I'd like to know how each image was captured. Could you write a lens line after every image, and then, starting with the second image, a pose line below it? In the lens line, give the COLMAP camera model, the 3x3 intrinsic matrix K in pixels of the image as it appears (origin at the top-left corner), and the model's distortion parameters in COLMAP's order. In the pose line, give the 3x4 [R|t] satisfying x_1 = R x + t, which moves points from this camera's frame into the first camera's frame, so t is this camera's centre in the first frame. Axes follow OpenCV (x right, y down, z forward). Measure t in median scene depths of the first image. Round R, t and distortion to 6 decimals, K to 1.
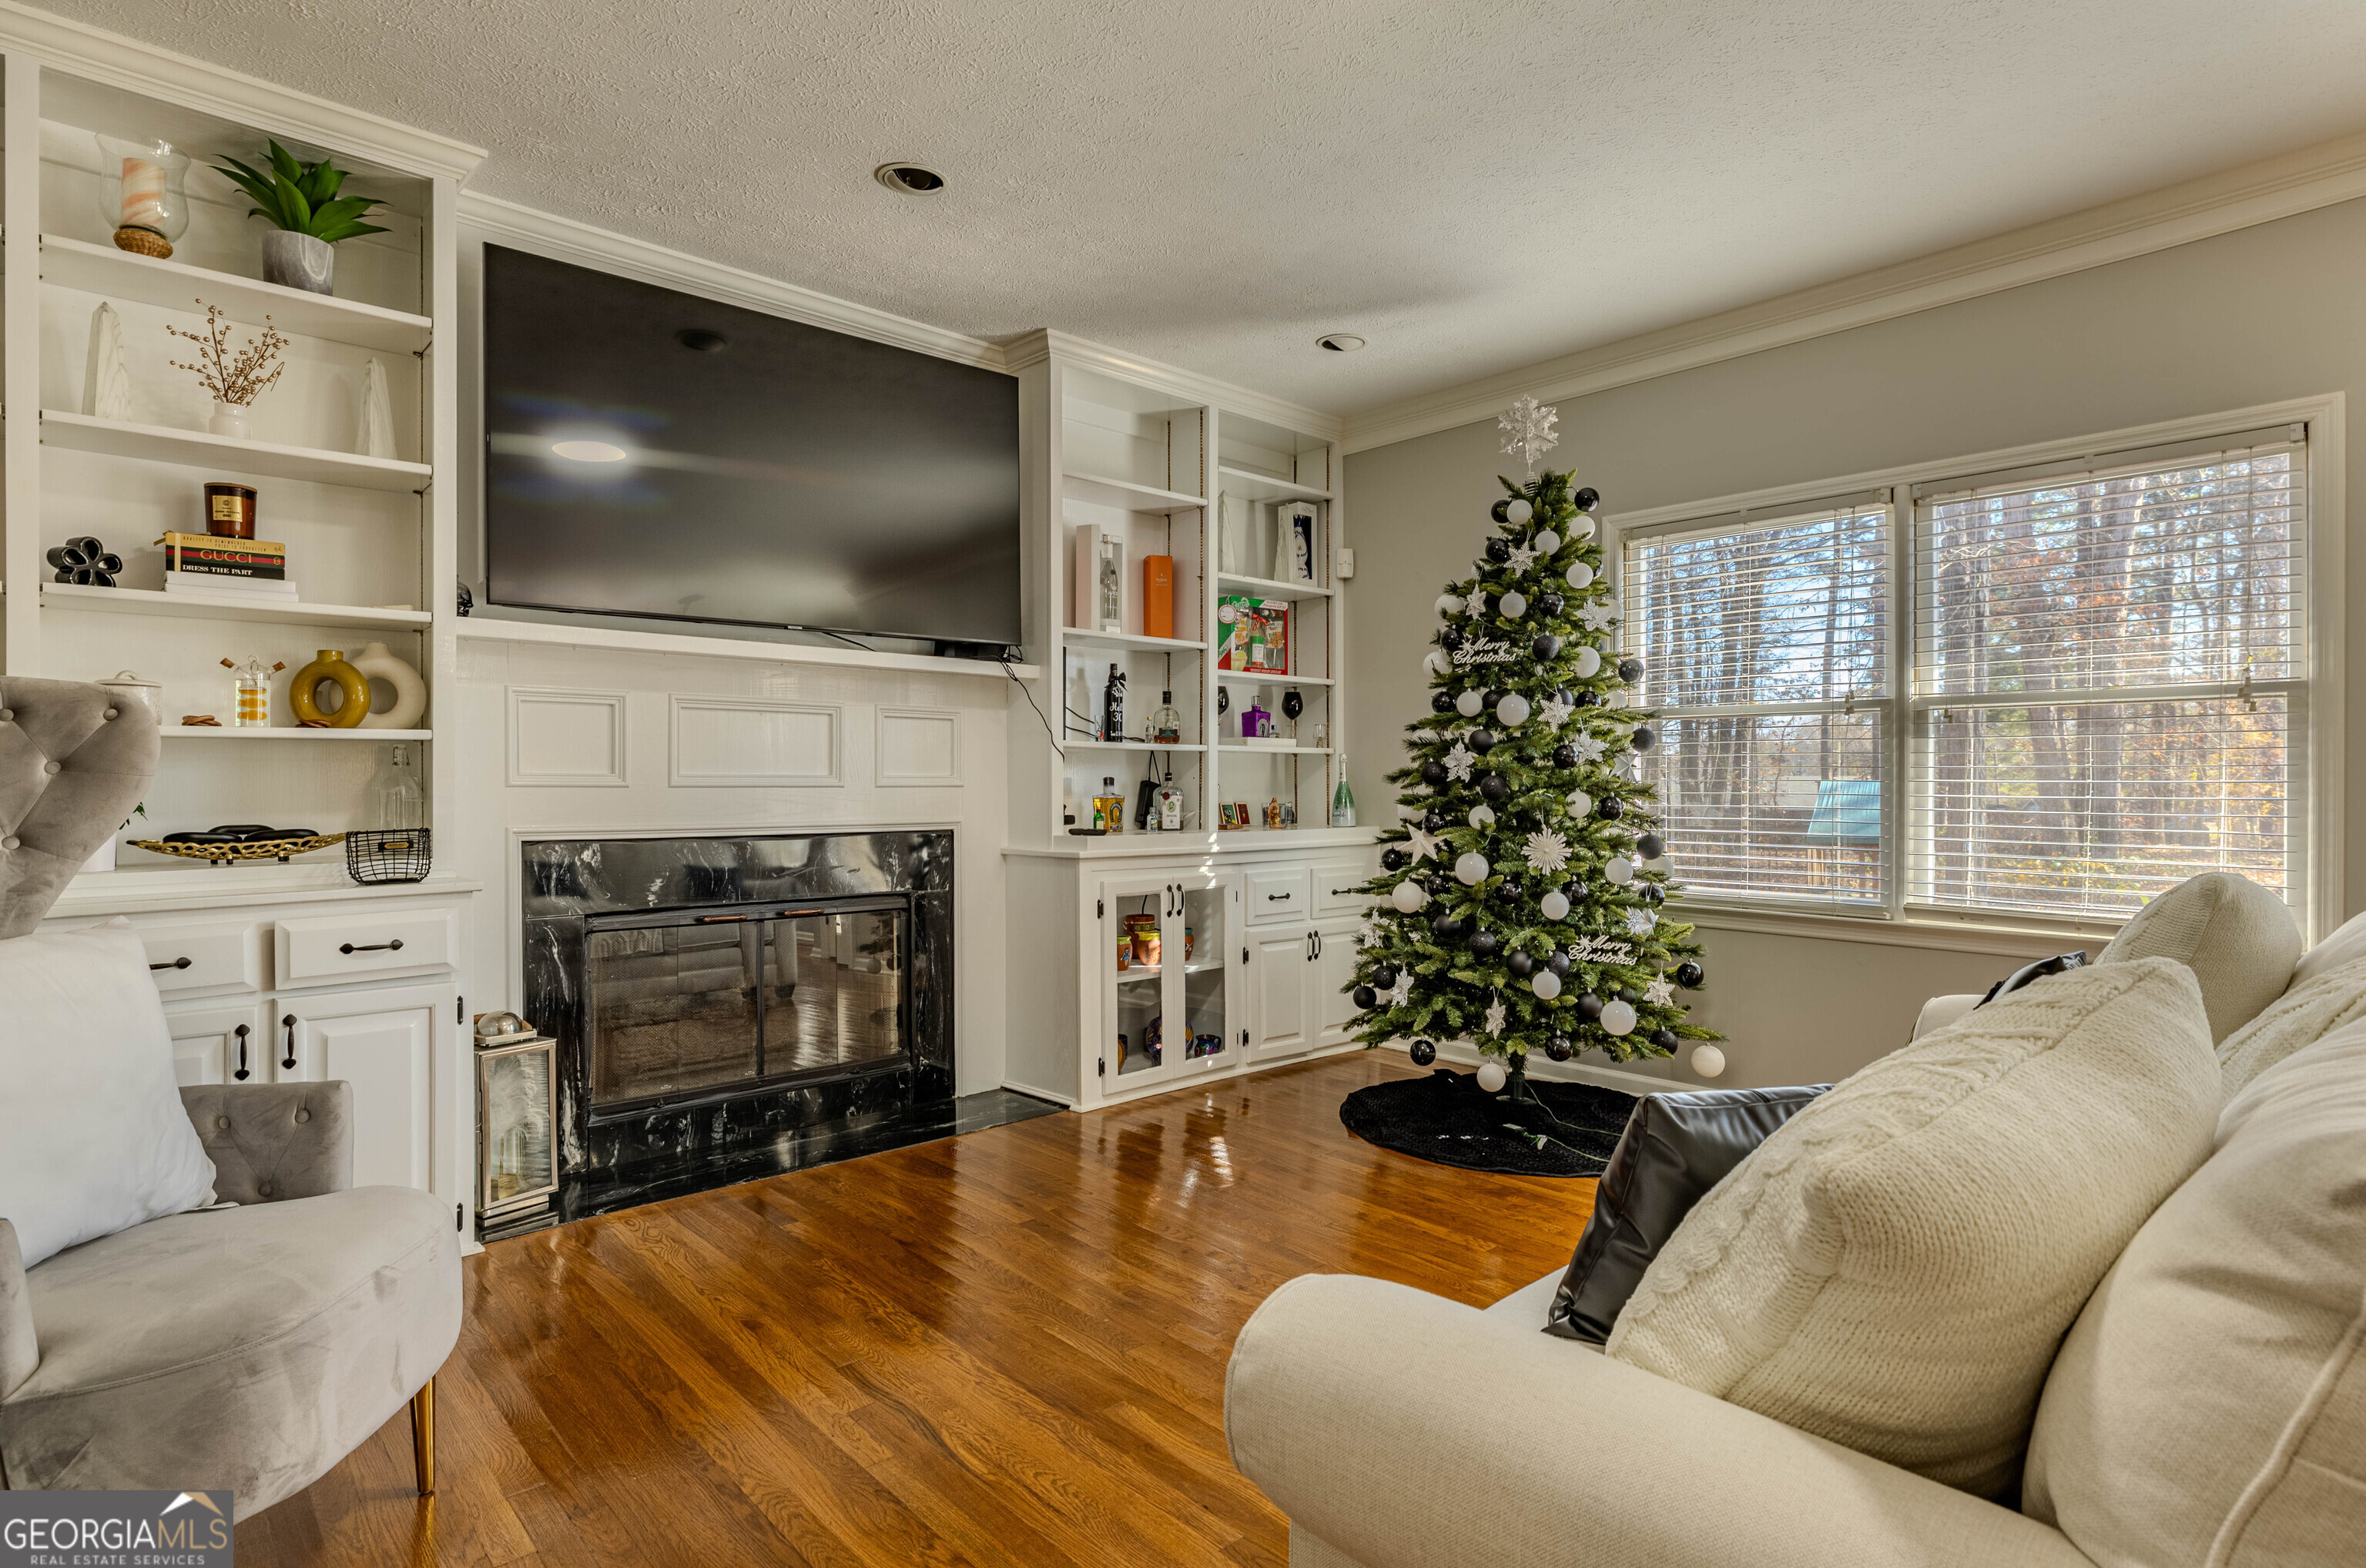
lens RADIAL K [[1231.1, 0, 1185.5], [0, 1231.1, 782.2], [0, 0, 1]] dist [0.007902, 0.001794]
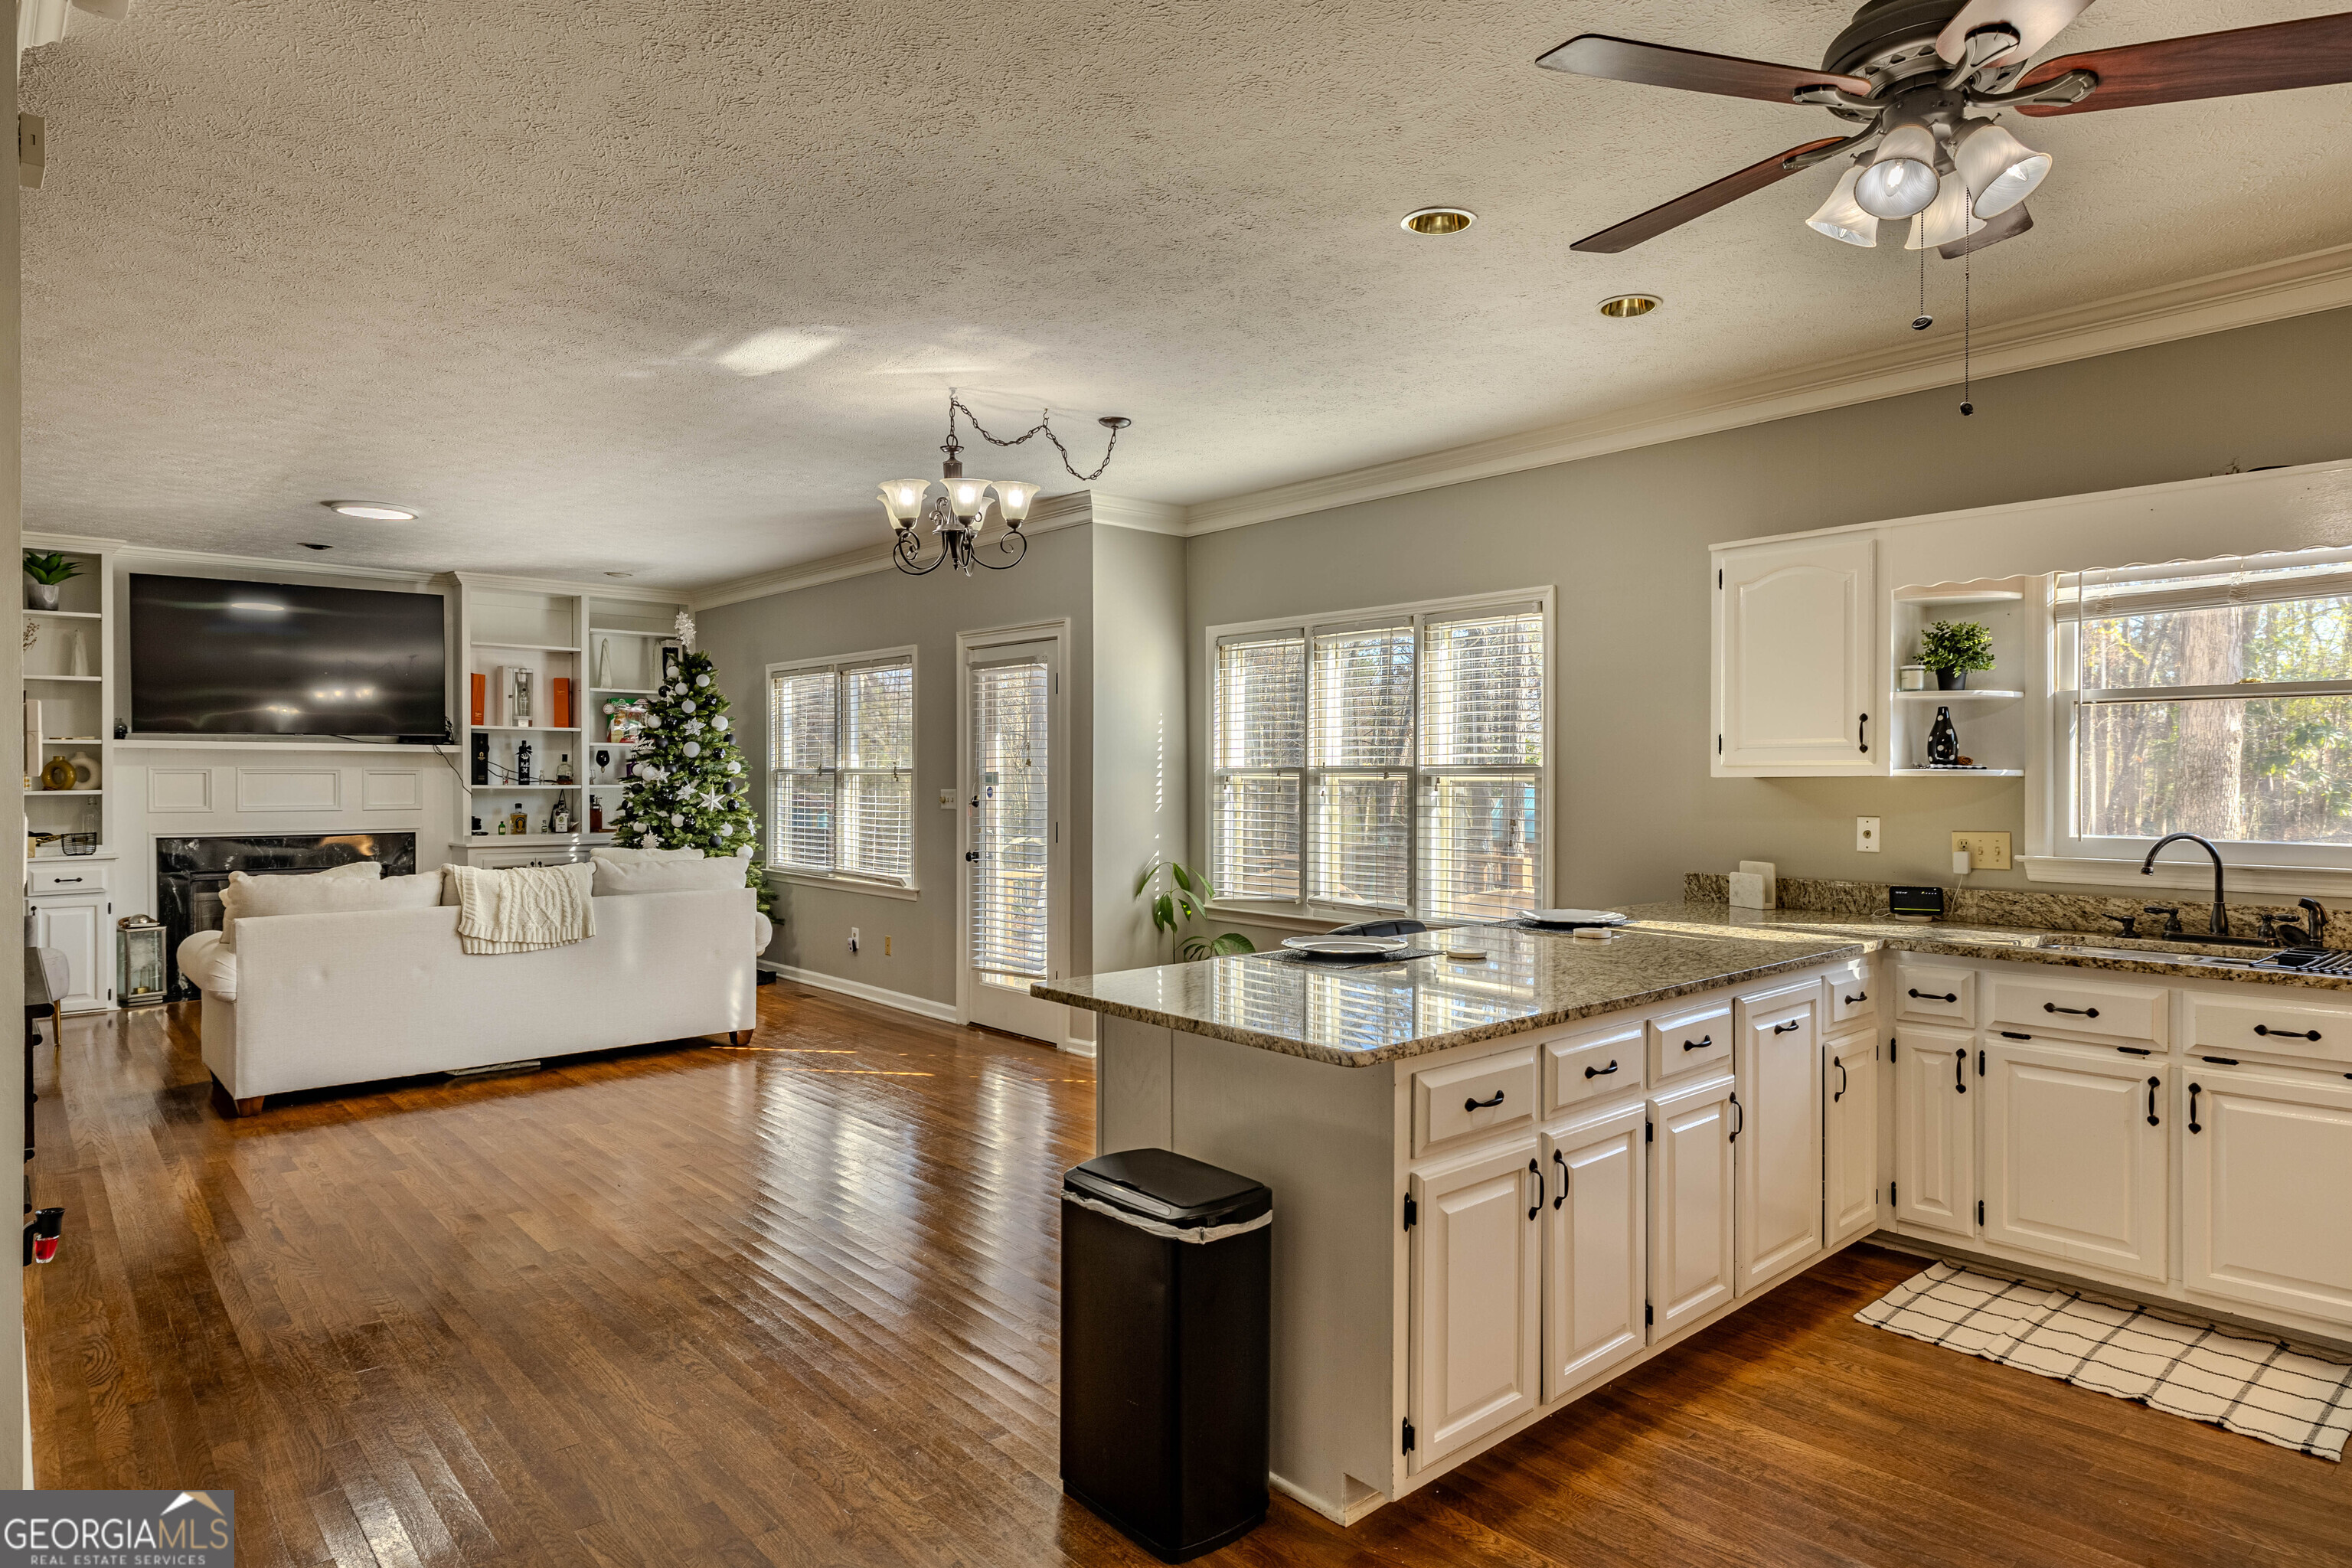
lens RADIAL K [[1338.5, 0, 1168.5], [0, 1338.5, 794.0], [0, 0, 1]] dist [0.001733, -0.001140]
pose [[0.999371, 0.002535, -0.035376, 1.418559], [-0.001918, 0.999846, 0.017465, -0.079188], [0.035415, -0.017386, 0.999221, -1.385625]]
